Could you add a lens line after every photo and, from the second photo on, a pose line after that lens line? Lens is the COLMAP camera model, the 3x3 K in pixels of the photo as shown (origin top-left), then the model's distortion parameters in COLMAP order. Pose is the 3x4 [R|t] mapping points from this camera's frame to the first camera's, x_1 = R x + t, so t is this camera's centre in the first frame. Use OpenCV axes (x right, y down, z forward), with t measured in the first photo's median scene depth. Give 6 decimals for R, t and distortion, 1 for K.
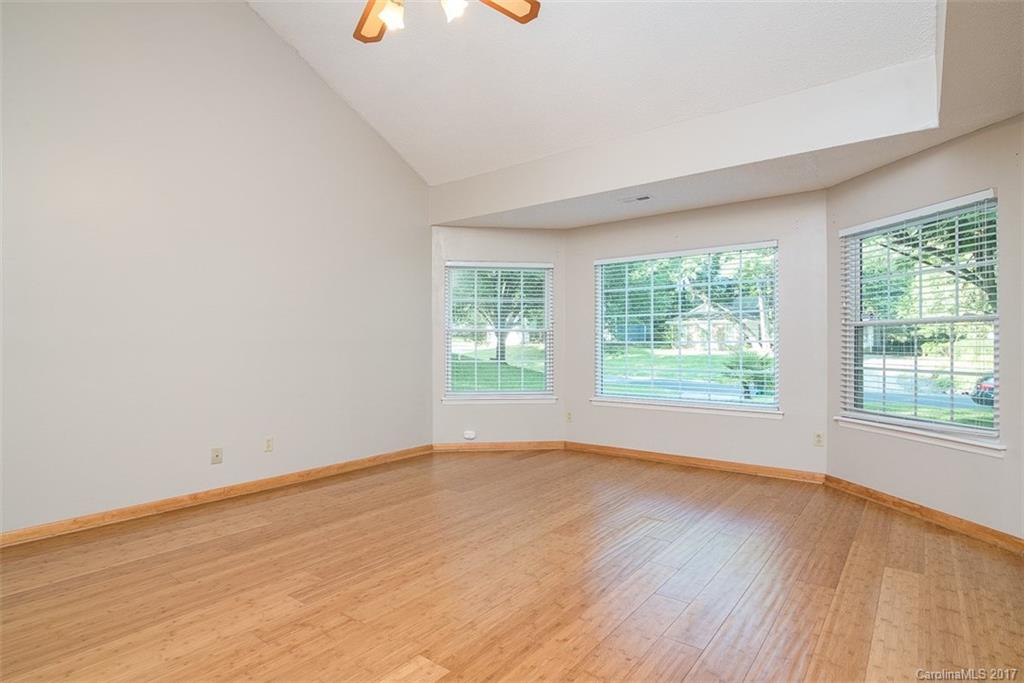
lens RADIAL K [[552.0, 0, 506.3], [0, 552.0, 344.0], [0, 0, 1]] dist [-0.002251, -0.000139]
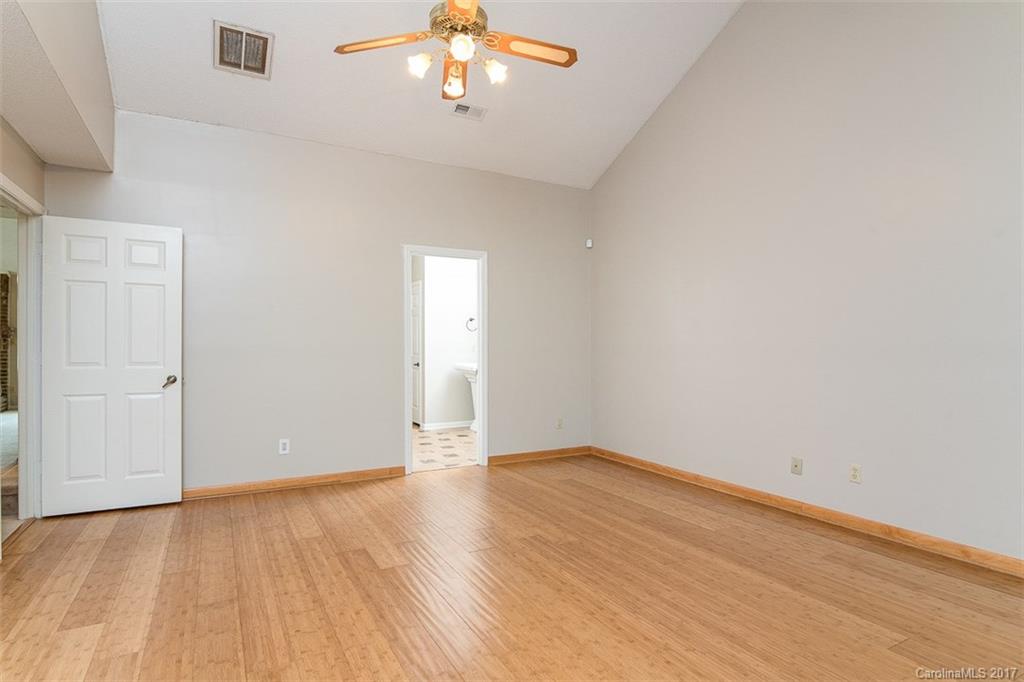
lens RADIAL K [[552.0, 0, 506.2], [0, 552.0, 341.8], [0, 0, 1]] dist [-0.002251, -0.000139]
pose [[-0.422154, -0.006766, -0.906499, 0.673520], [0.000315, 0.999971, -0.007610, -0.002346], [0.906524, -0.003499, -0.422140, 1.182134]]
